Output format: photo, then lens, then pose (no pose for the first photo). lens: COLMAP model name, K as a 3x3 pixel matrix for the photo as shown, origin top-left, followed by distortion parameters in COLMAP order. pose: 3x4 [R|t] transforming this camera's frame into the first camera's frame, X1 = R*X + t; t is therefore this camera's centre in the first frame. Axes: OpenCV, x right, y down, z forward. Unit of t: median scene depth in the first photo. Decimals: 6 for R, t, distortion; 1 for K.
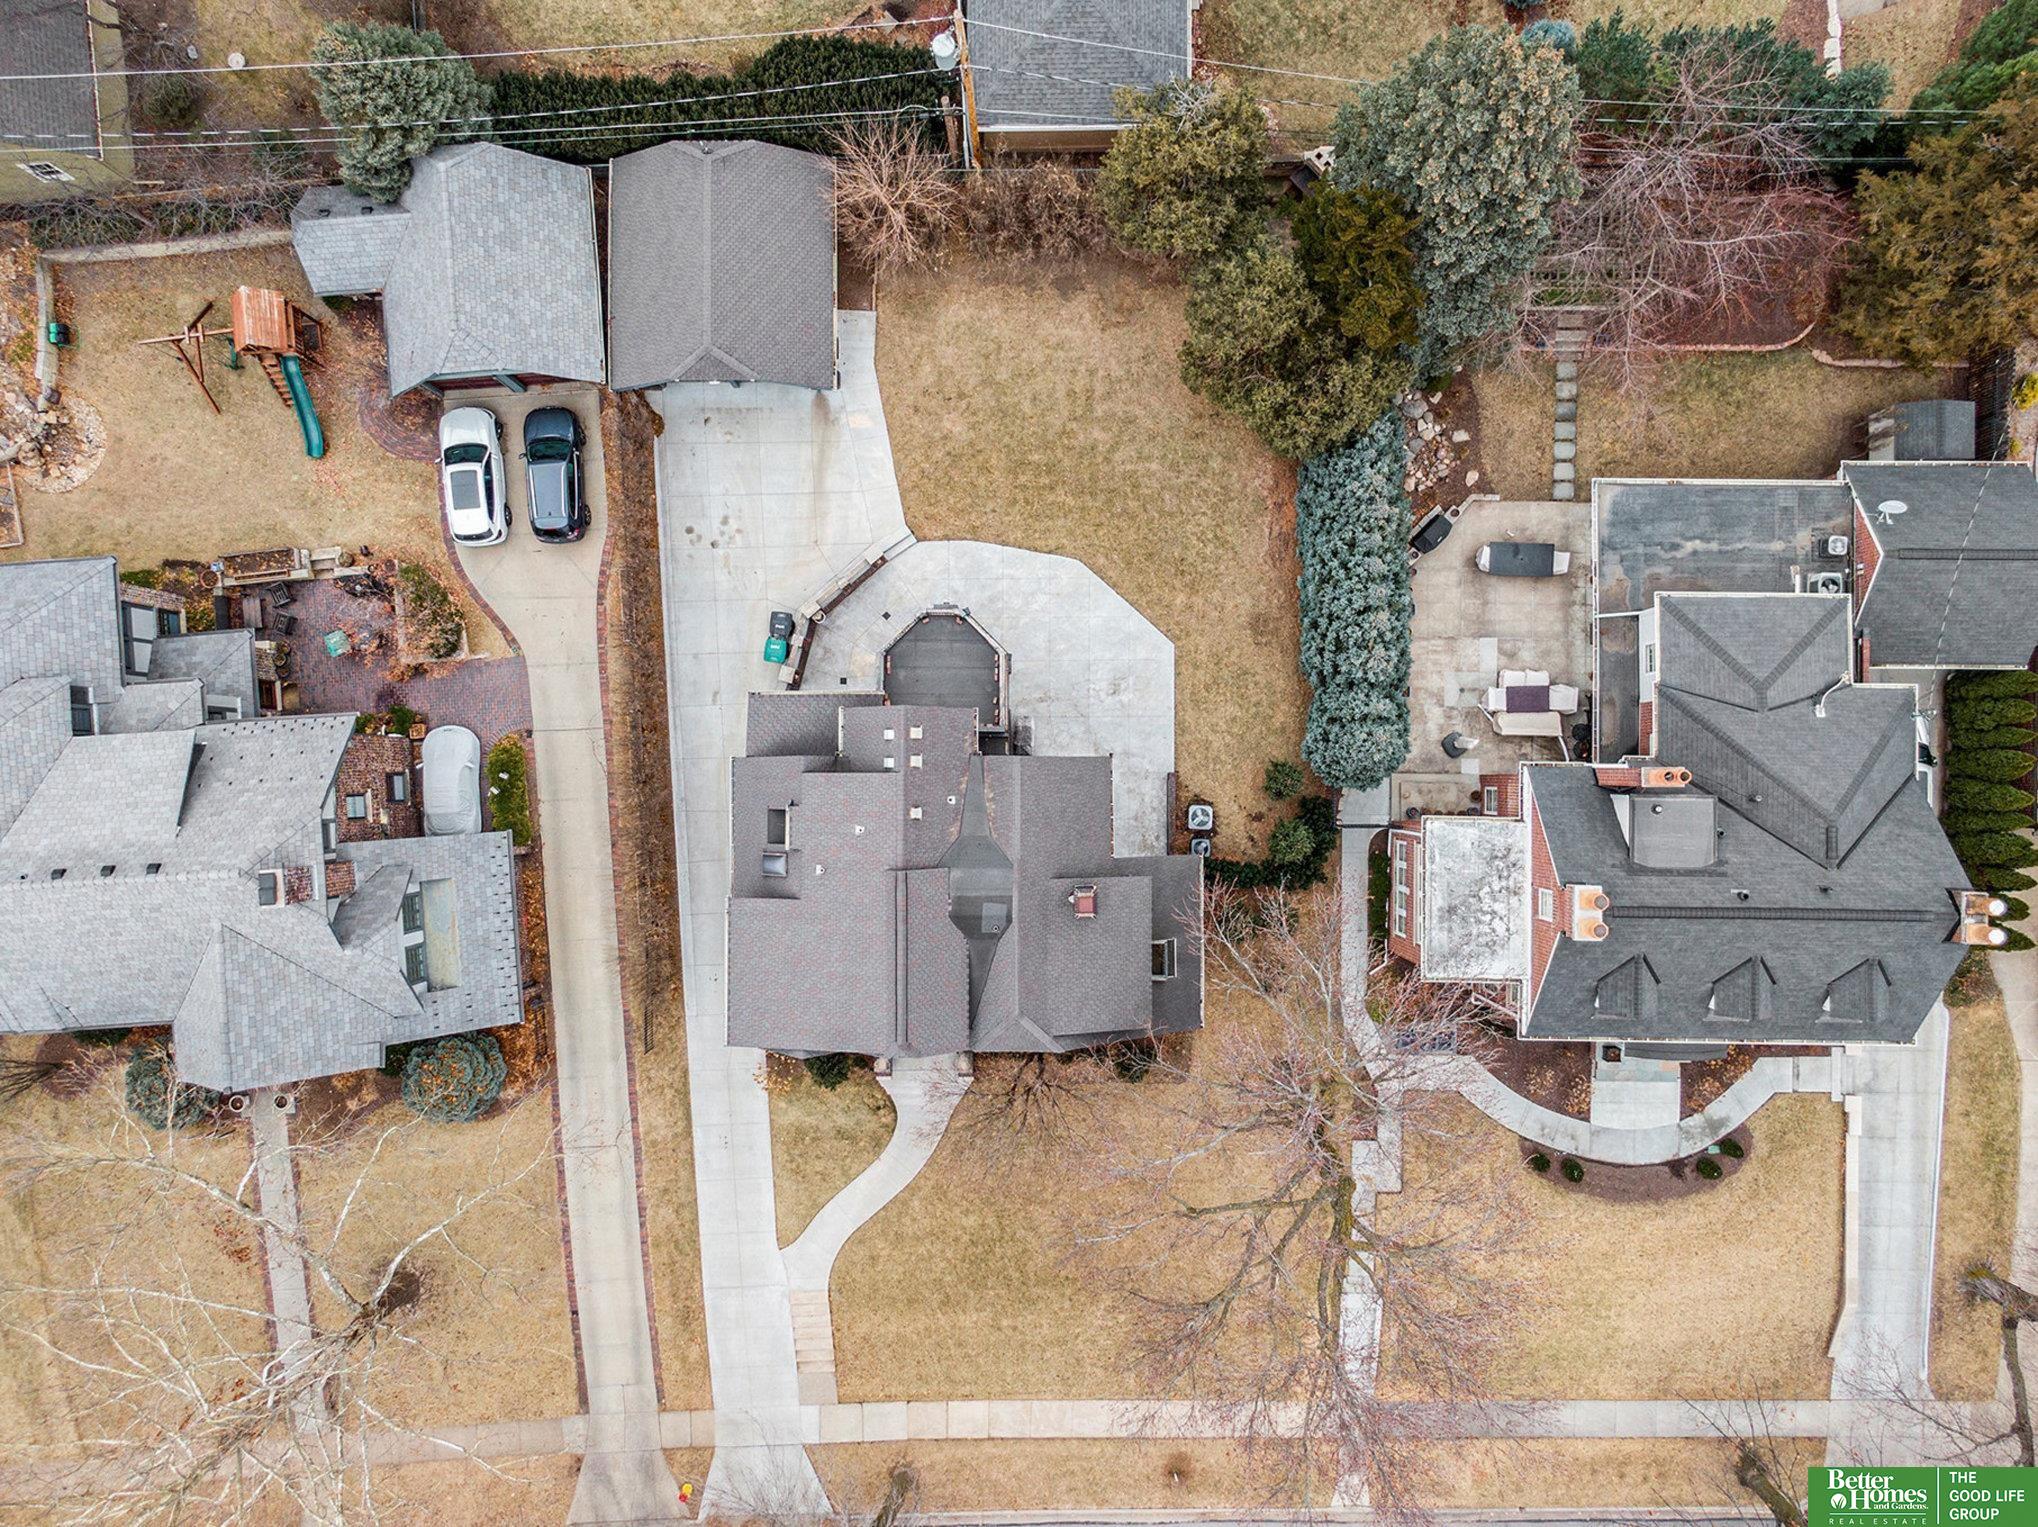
lens RADIAL K [[1532.5, 0, 1014.9], [0, 1532.5, 763.1], [0, 0, 1]] dist [-0.000031, -0.001605]
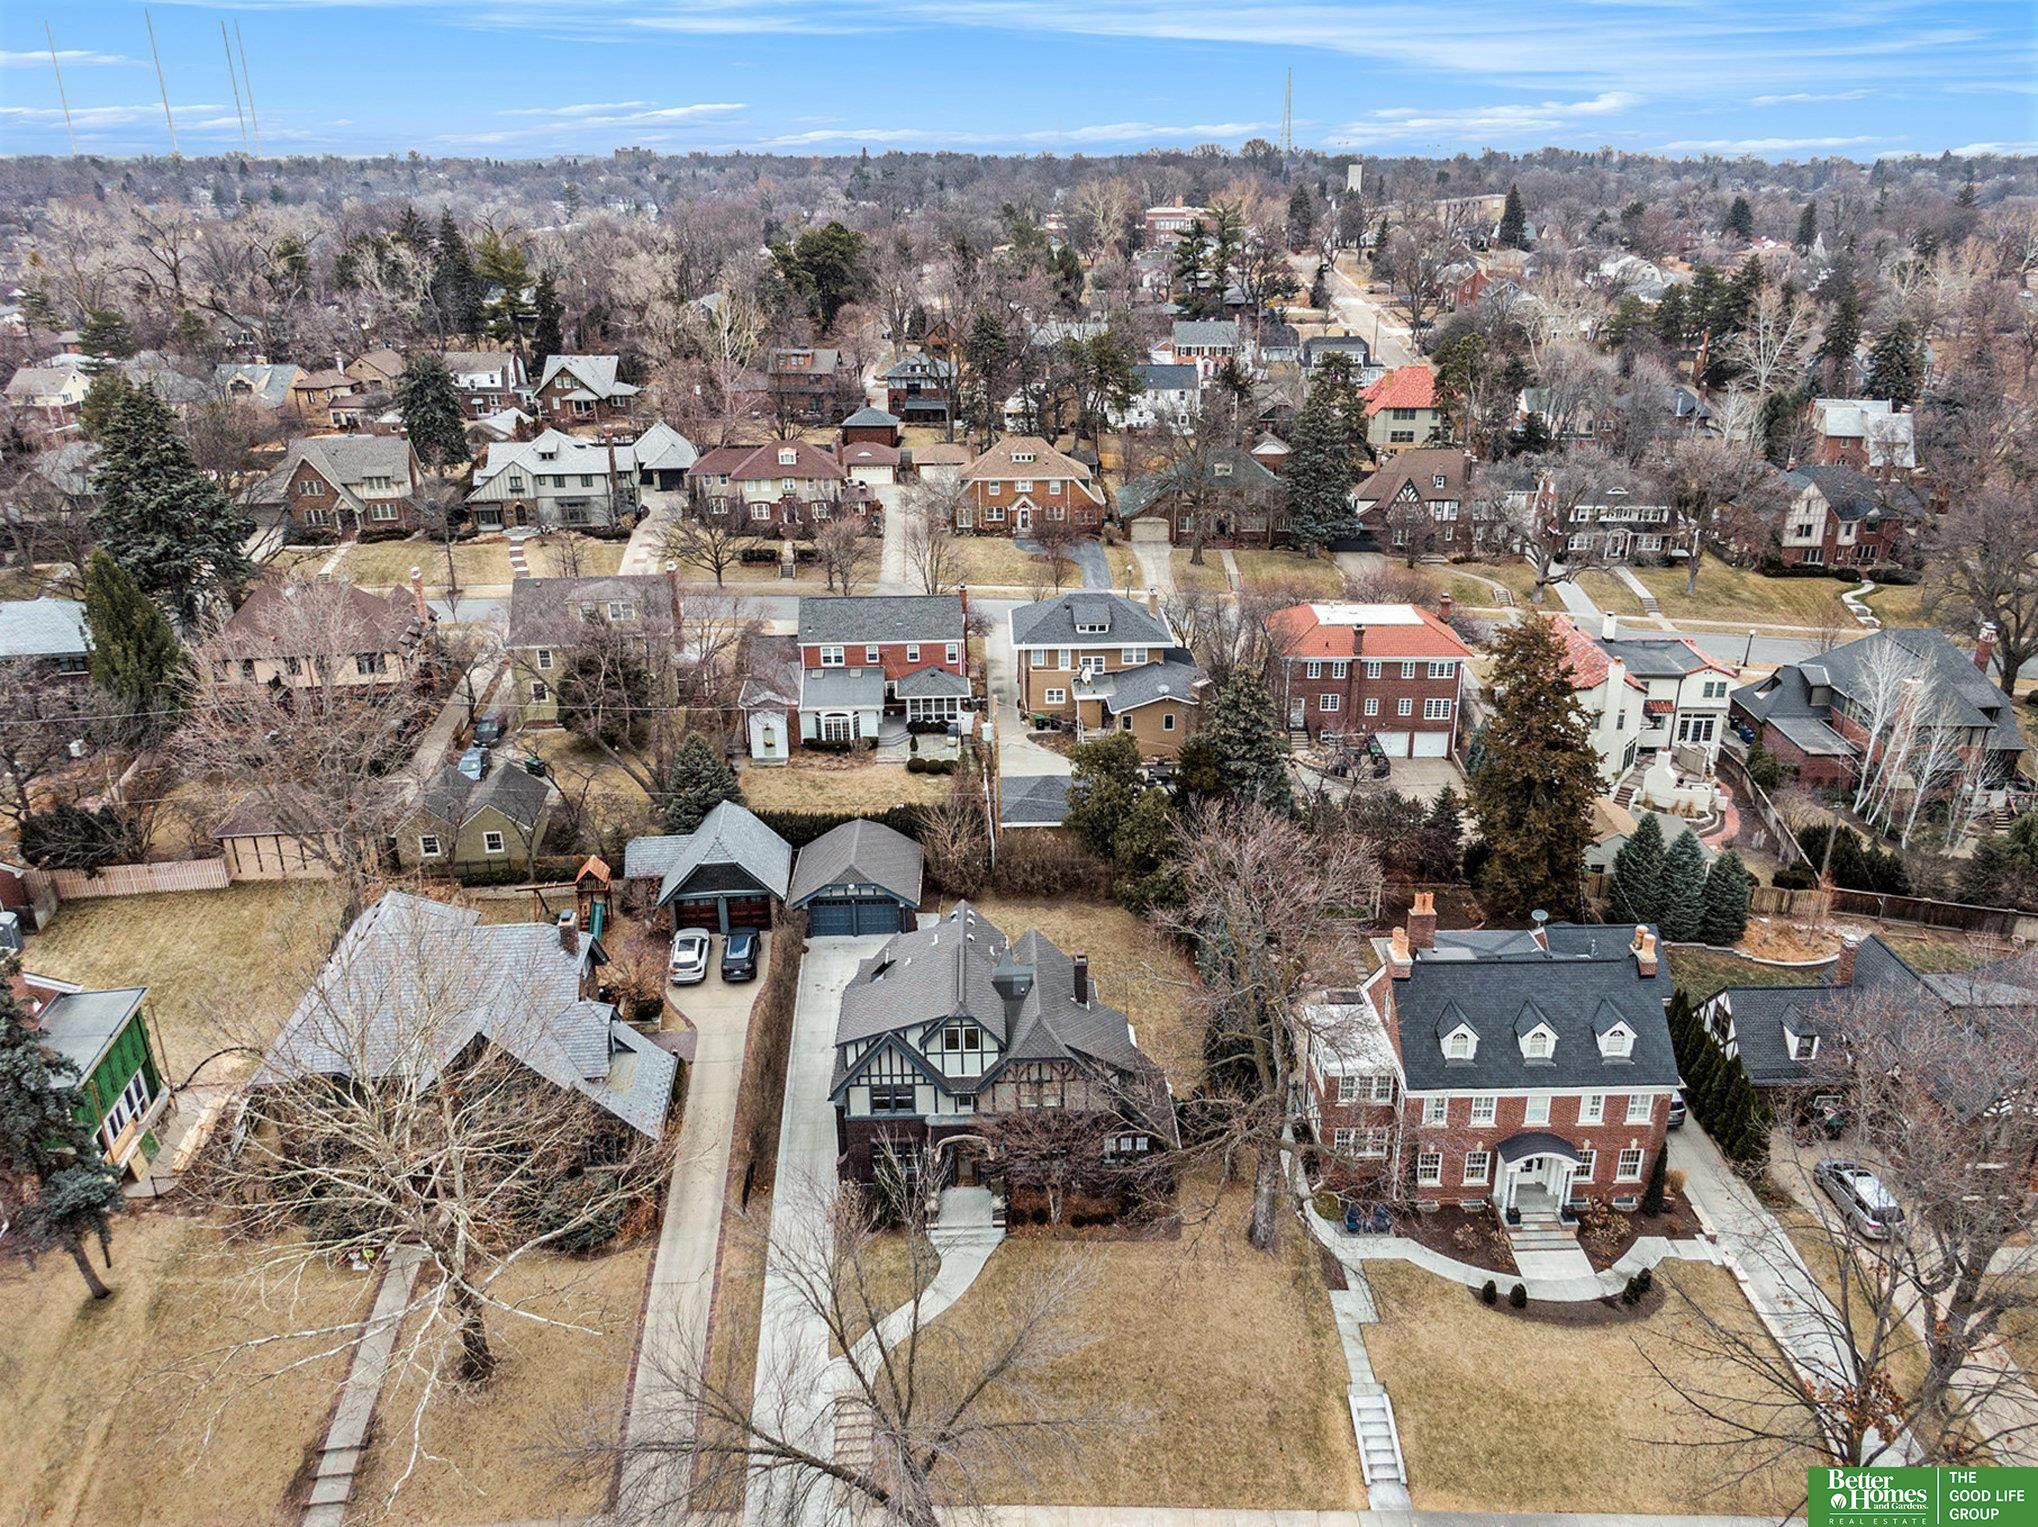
lens RADIAL K [[1430.9, 0, 1016.2], [0, 1430.9, 762.1], [0, 0, 1]] dist [-0.000462, 0.000189]
pose [[0.999433, 0.002778, 0.033558, -0.055488], [0.030035, 0.377055, -0.925704, 1.103609], [-0.015225, 0.926187, 0.376758, 0.217475]]
